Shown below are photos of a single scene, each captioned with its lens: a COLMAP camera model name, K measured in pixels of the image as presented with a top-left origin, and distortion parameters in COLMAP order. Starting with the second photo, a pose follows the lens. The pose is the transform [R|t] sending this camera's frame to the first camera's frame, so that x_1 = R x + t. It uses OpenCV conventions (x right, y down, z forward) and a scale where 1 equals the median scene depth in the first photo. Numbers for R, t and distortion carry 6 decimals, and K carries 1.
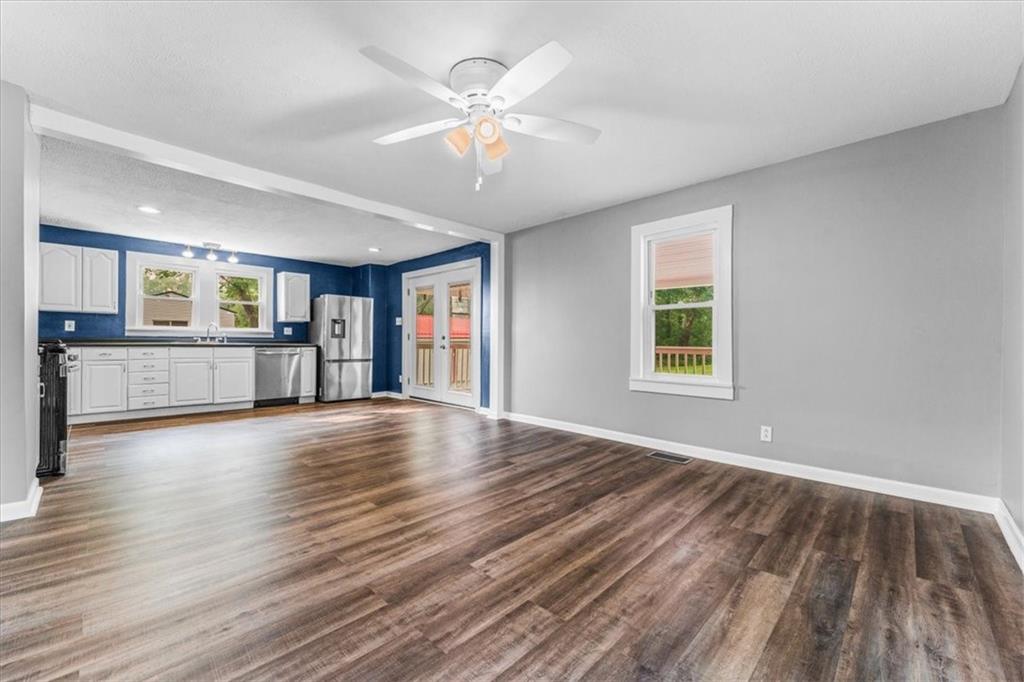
lens RADIAL K [[406.6, 0, 511.0], [0, 406.6, 341.3], [0, 0, 1]] dist [-0.000242, -0.000417]
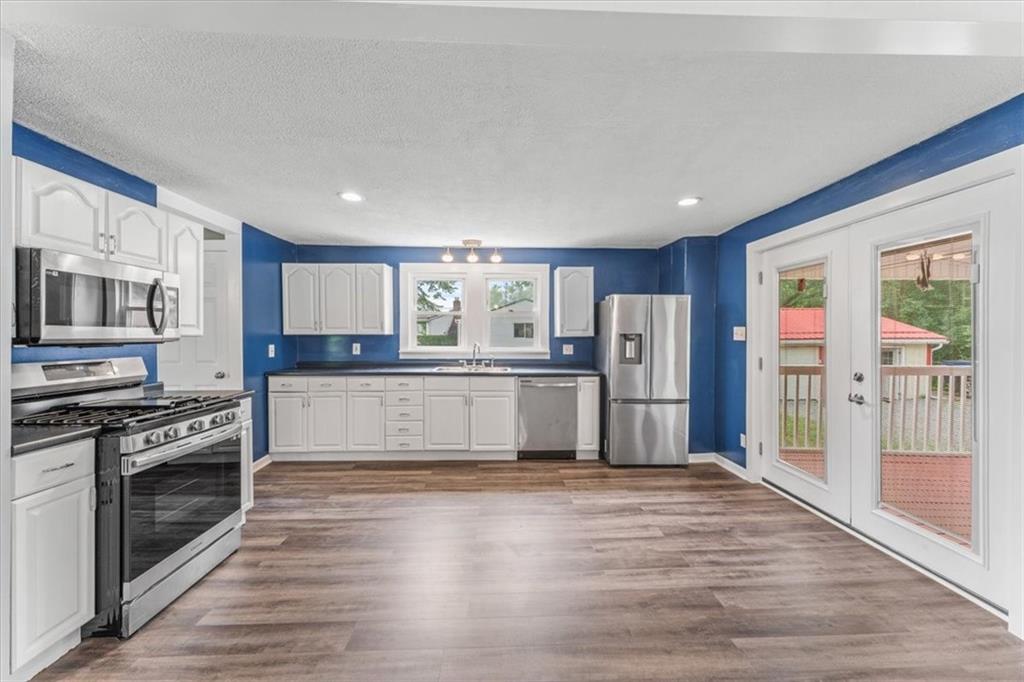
lens RADIAL K [[406.6, 0, 508.9], [0, 406.6, 339.2], [0, 0, 1]] dist [-0.000242, -0.000417]
pose [[0.713230, 0.003479, -0.700922, -0.140193], [0.001794, 0.999975, 0.006790, -0.056536], [0.700928, -0.006100, 0.713206, 0.482308]]
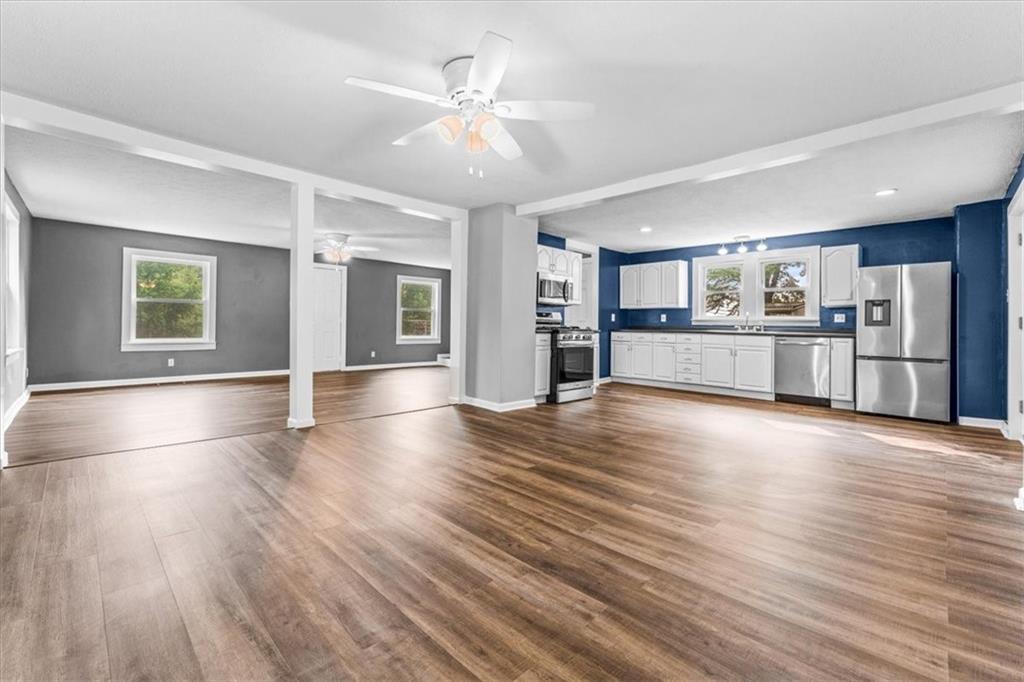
lens RADIAL K [[438.1, 0, 515.2], [0, 438.1, 323.2], [0, 0, 1]] dist [-0.000640, 0.000021]
pose [[-0.001420, -0.012858, -0.999916, 0.383441], [-0.013411, 0.999828, -0.012838, 0.005695], [0.999909, 0.013392, -0.001592, 0.406054]]
